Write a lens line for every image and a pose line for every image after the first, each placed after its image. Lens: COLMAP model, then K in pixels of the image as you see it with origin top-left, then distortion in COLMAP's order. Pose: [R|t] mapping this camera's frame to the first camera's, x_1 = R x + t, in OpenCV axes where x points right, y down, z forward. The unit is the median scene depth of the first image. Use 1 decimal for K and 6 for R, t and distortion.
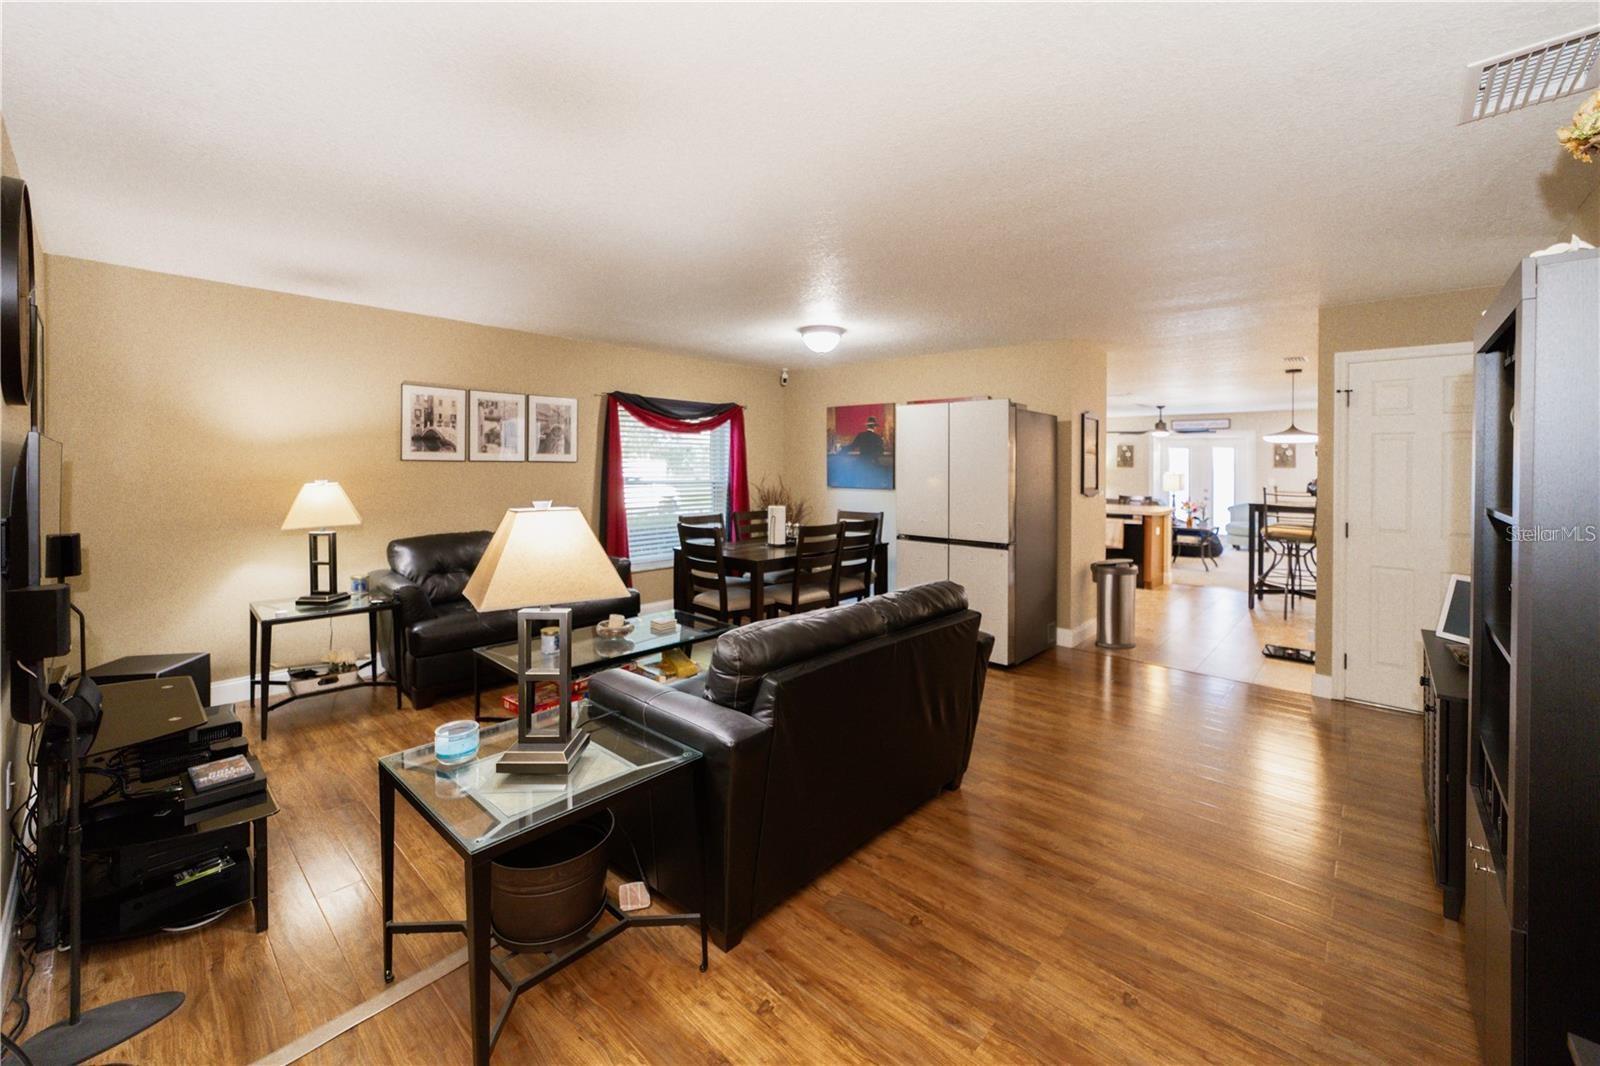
lens RADIAL K [[642.2, 0, 796.7], [0, 642.2, 536.8], [0, 0, 1]] dist [-0.004163, 0.000424]
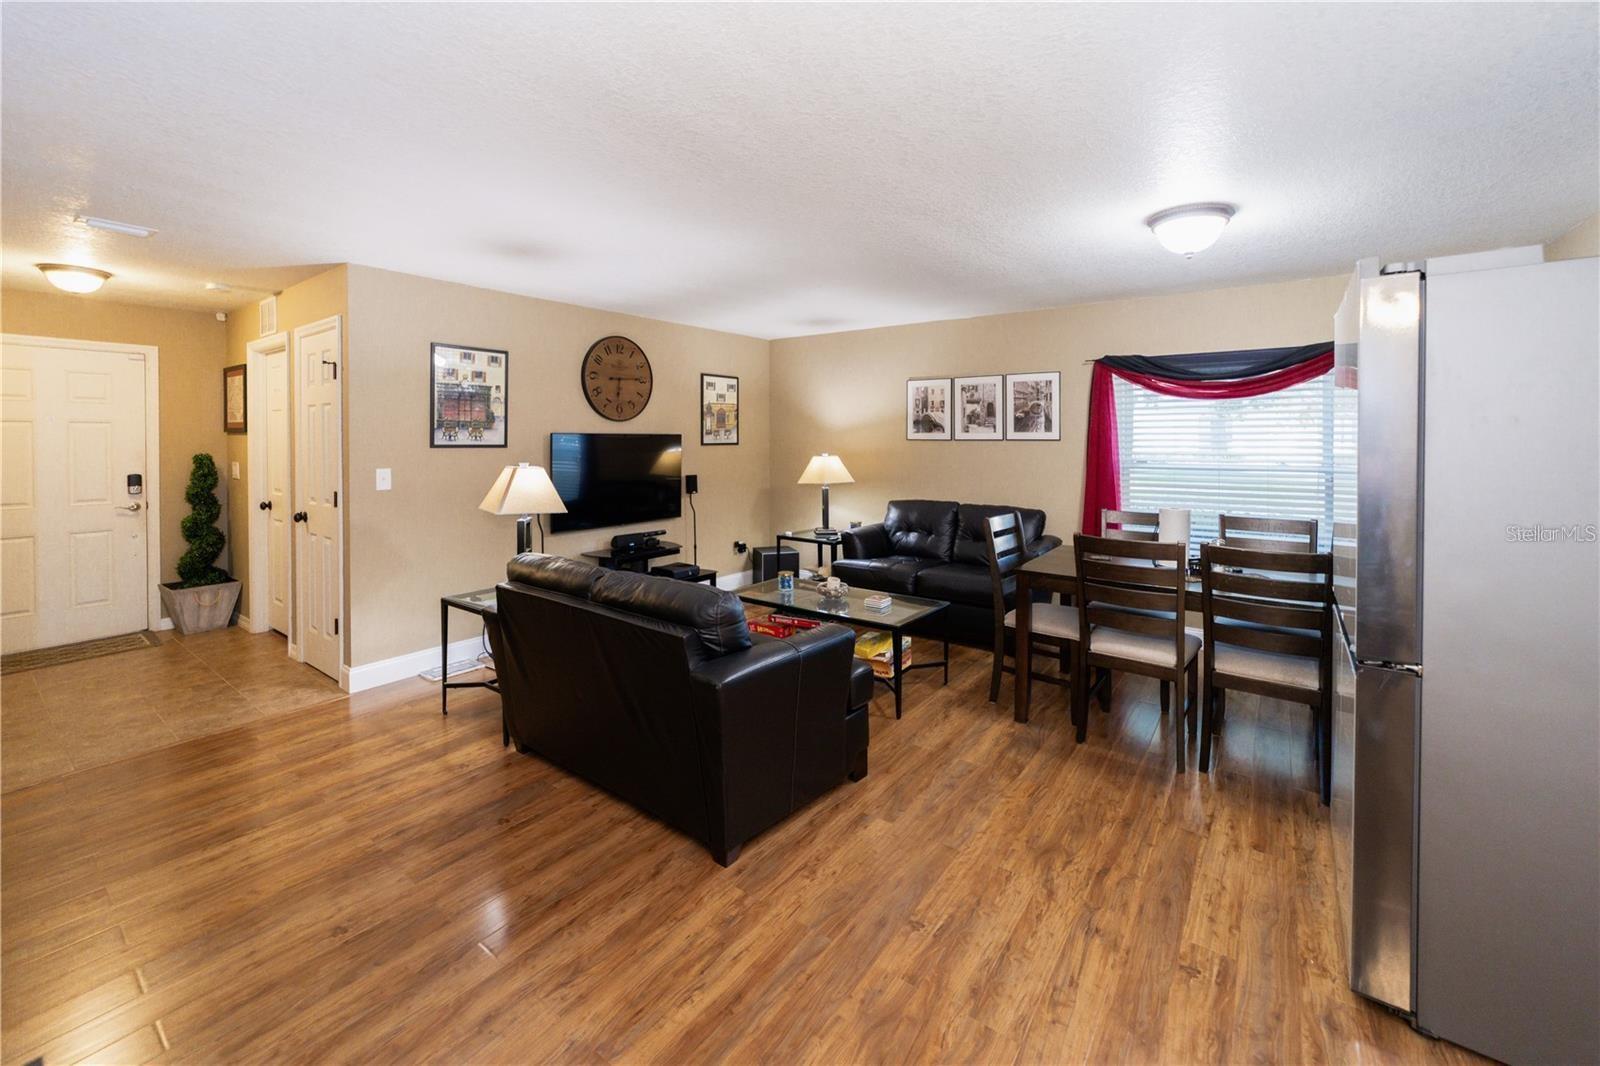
lens RADIAL K [[642.2, 0, 798.0], [0, 642.2, 529.3], [0, 0, 1]] dist [-0.004163, 0.000424]
pose [[0.097312, 0.129499, -0.986793, 0.650798], [-0.108308, 0.986988, 0.118844, -0.071389], [0.989343, 0.095313, 0.110071, 0.651561]]
